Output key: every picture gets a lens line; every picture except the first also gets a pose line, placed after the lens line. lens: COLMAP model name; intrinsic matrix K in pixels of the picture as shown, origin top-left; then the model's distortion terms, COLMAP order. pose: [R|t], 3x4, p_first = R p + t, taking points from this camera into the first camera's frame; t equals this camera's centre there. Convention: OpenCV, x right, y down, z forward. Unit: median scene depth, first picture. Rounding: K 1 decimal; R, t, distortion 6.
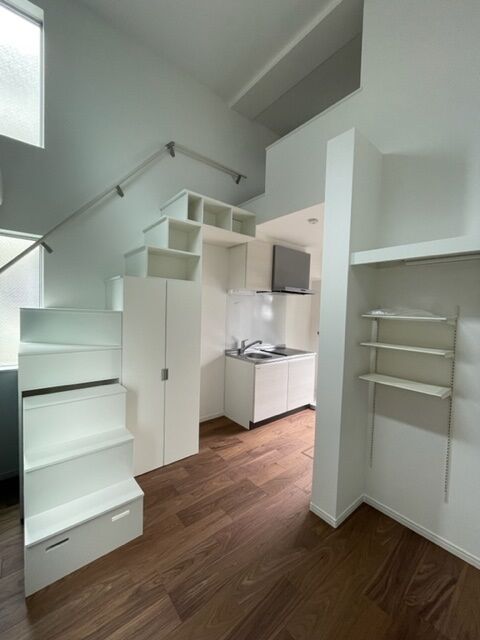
lens RADIAL K [[258.1, 0, 239.5], [0, 258.1, 322.0], [0, 0, 1]] dist [-0.000479, 0.000673]
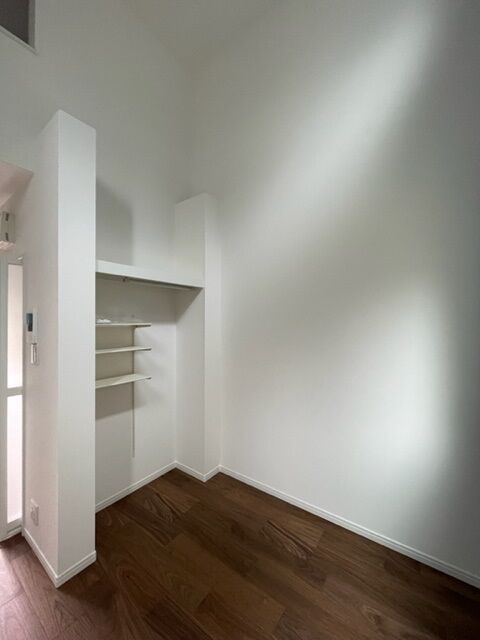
lens RADIAL K [[258.1, 0, 241.0], [0, 258.1, 322.8], [0, 0, 1]] dist [-0.000479, 0.000673]
pose [[-0.244512, -0.036020, 0.968977, -0.672323], [0.036212, 0.998273, 0.046247, -0.061048], [-0.968970, 0.046397, -0.242785, 0.769004]]
